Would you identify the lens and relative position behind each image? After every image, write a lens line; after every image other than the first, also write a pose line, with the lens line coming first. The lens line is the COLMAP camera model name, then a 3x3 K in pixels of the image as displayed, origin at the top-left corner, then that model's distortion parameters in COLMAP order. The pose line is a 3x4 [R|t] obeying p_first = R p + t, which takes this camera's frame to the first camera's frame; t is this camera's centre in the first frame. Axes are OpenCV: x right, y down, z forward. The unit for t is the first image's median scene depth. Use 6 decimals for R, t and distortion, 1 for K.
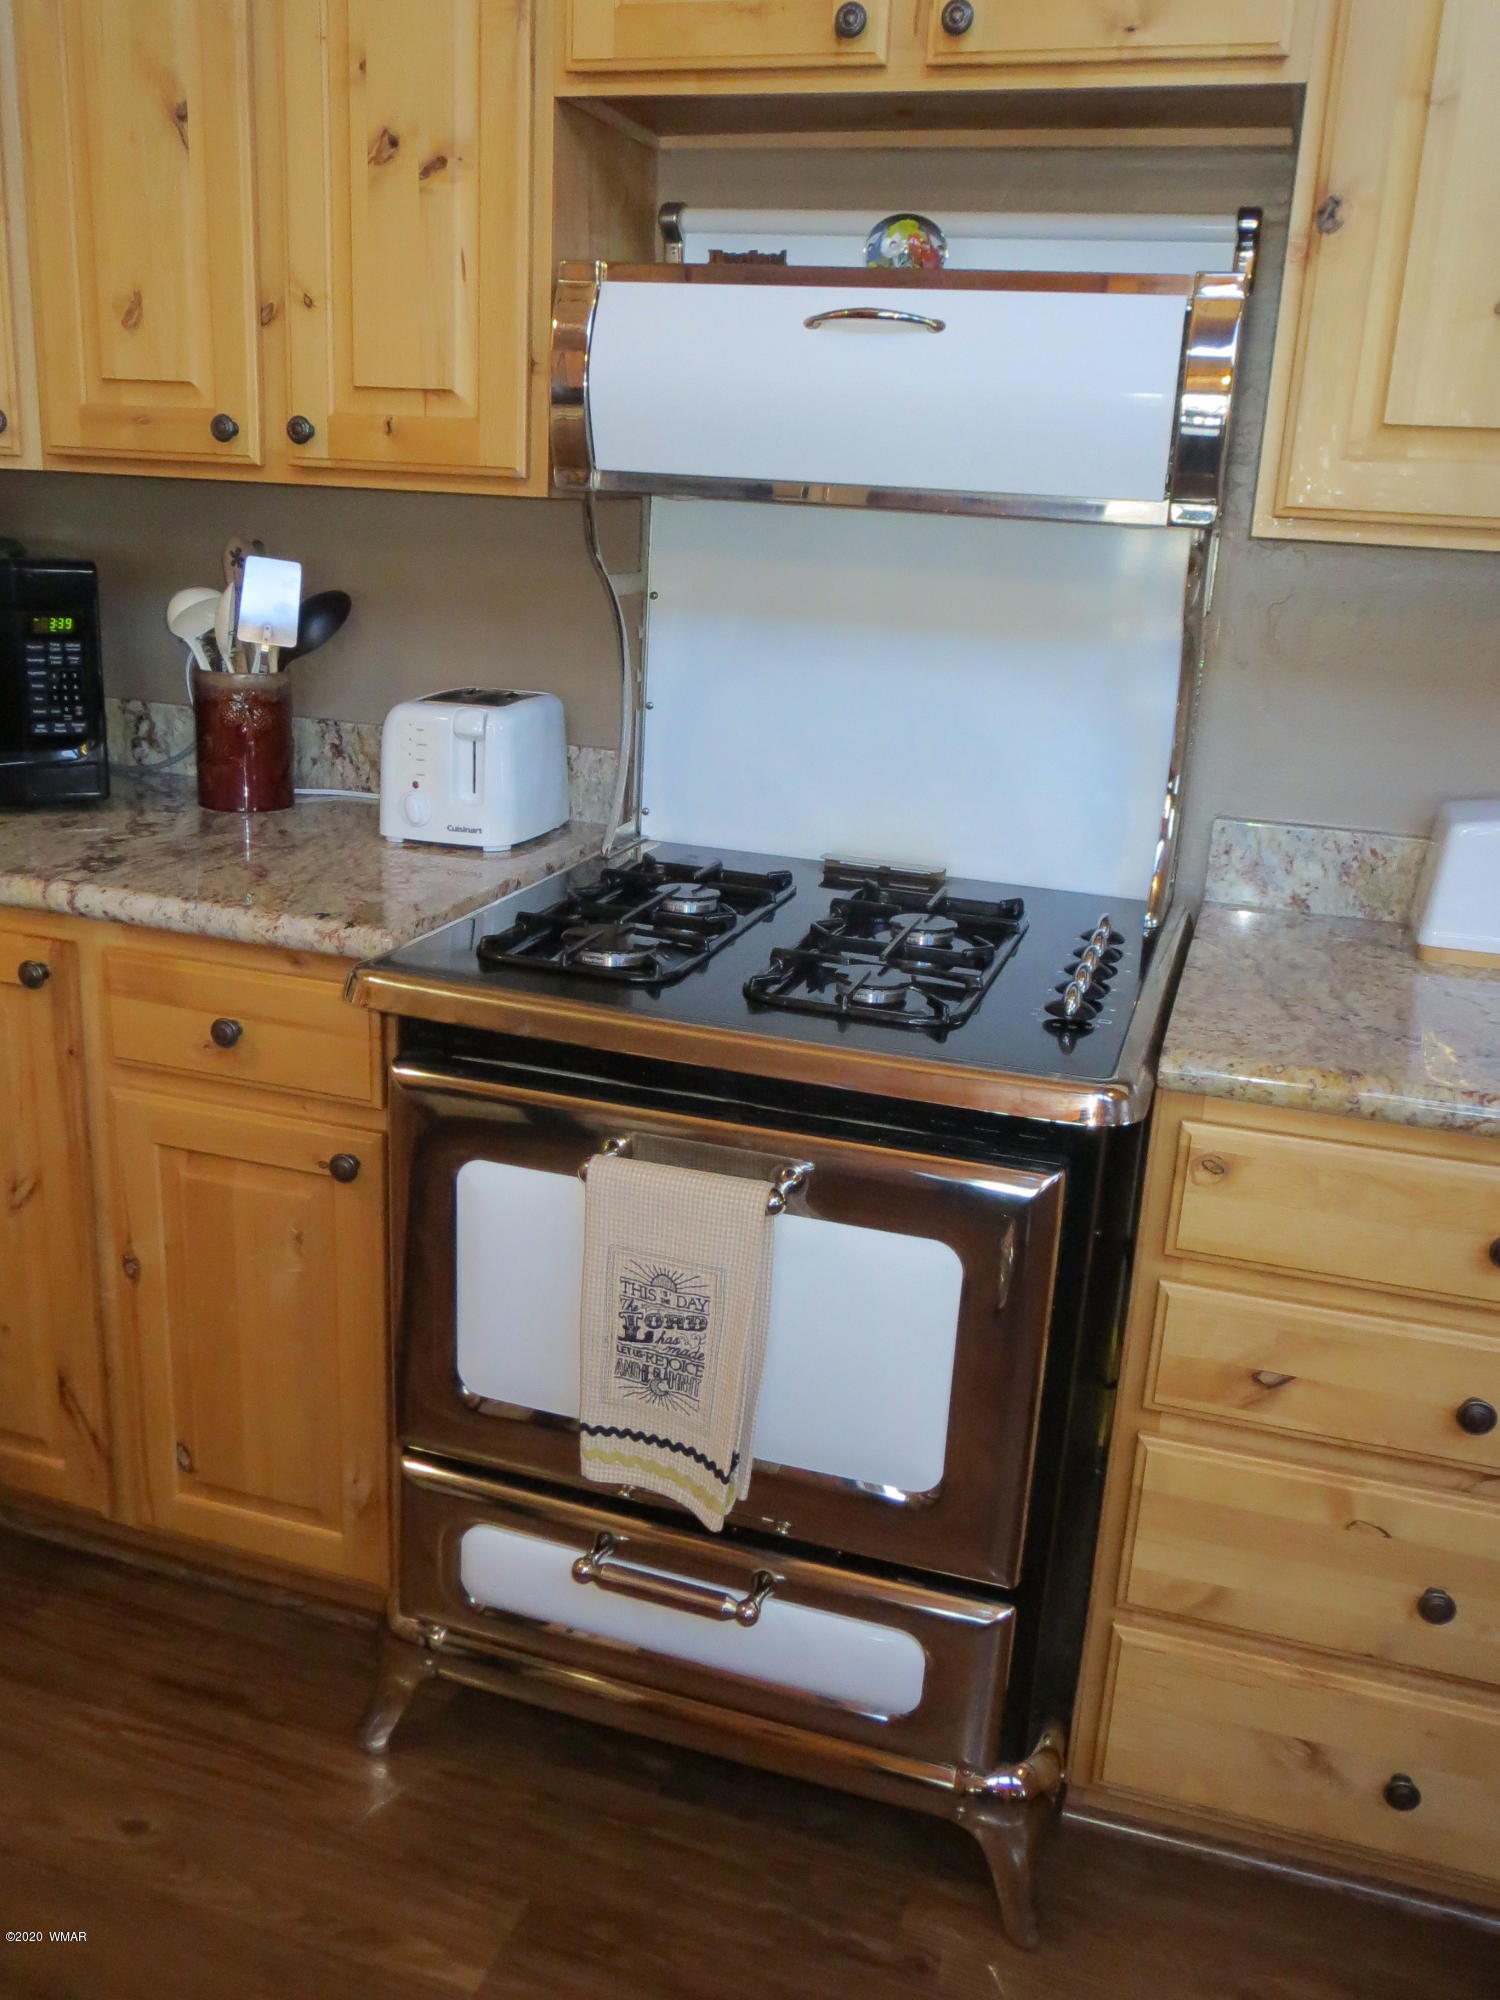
lens RADIAL K [[1673.1, 0, 745.2], [0, 1673.1, 994.2], [0, 0, 1]] dist [-0.021487, 0.009047]
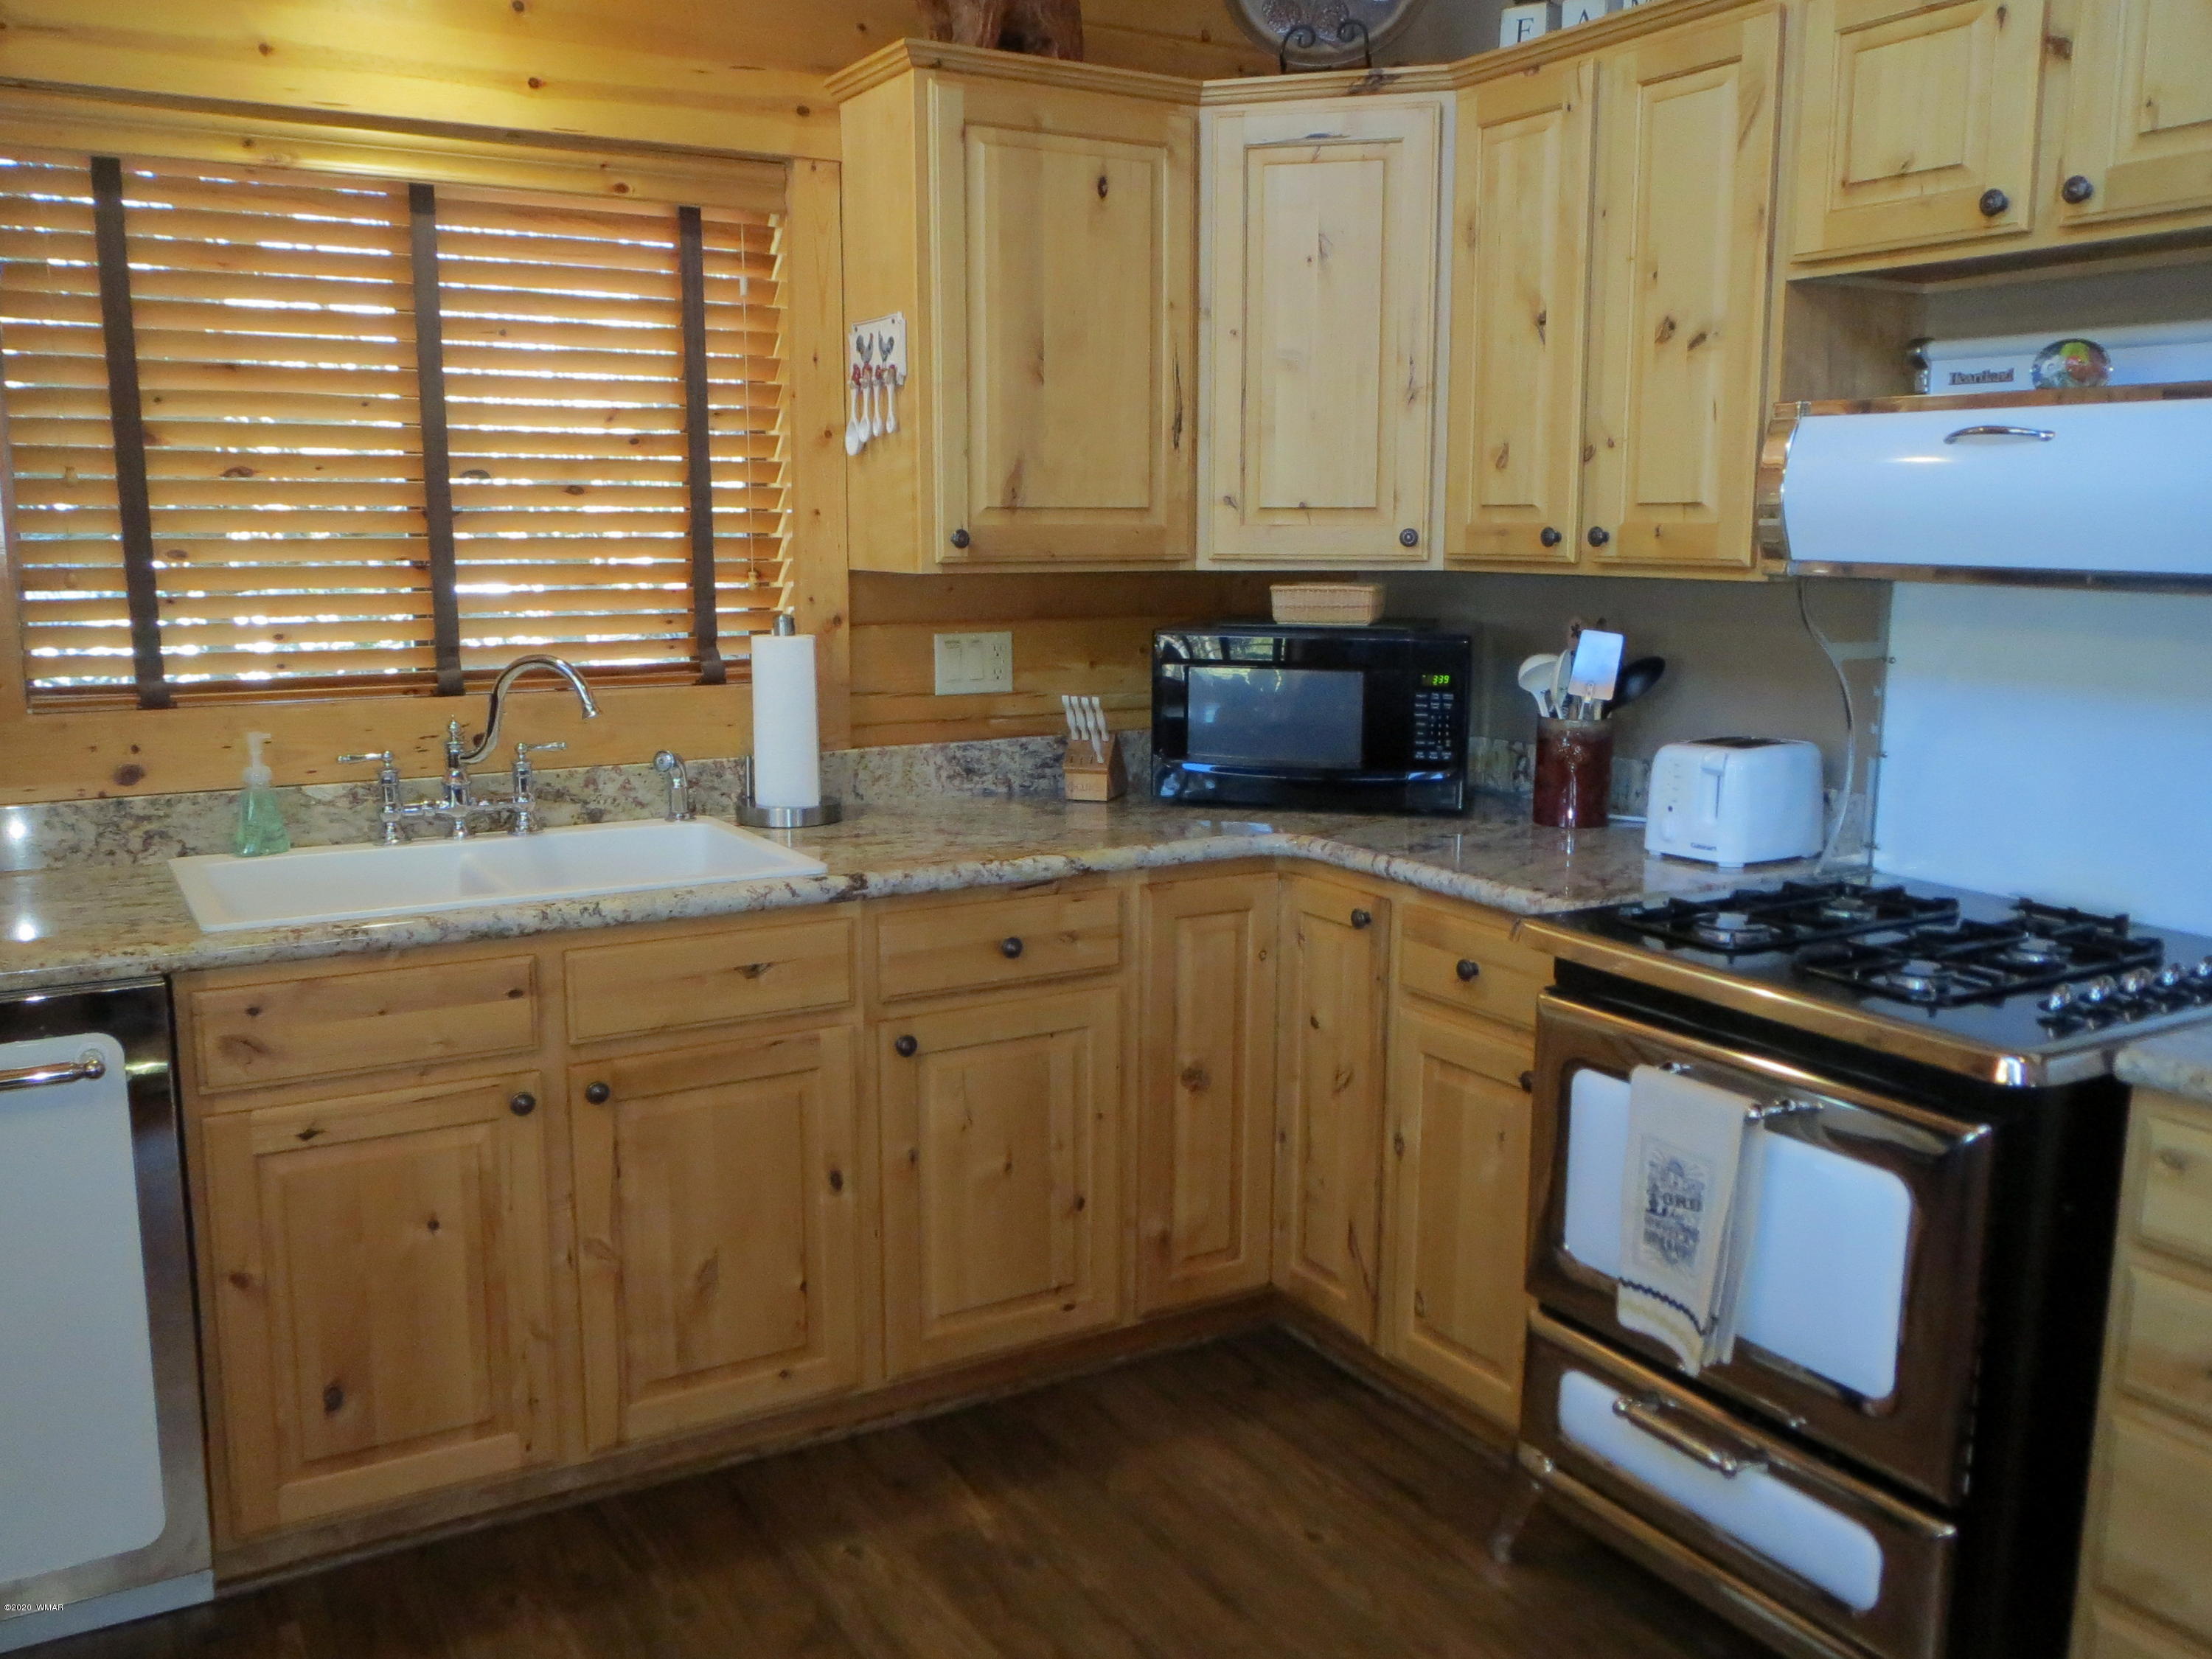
lens RADIAL K [[1879.1, 0, 1103.9], [0, 1879.1, 822.5], [0, 0, 1]] dist [-0.001973, -0.002651]
pose [[0.749836, 0.056898, -0.659173, 0.446320], [-0.160645, 0.982139, -0.097965, 0.096844], [0.641825, 0.179350, 0.745583, -0.333935]]
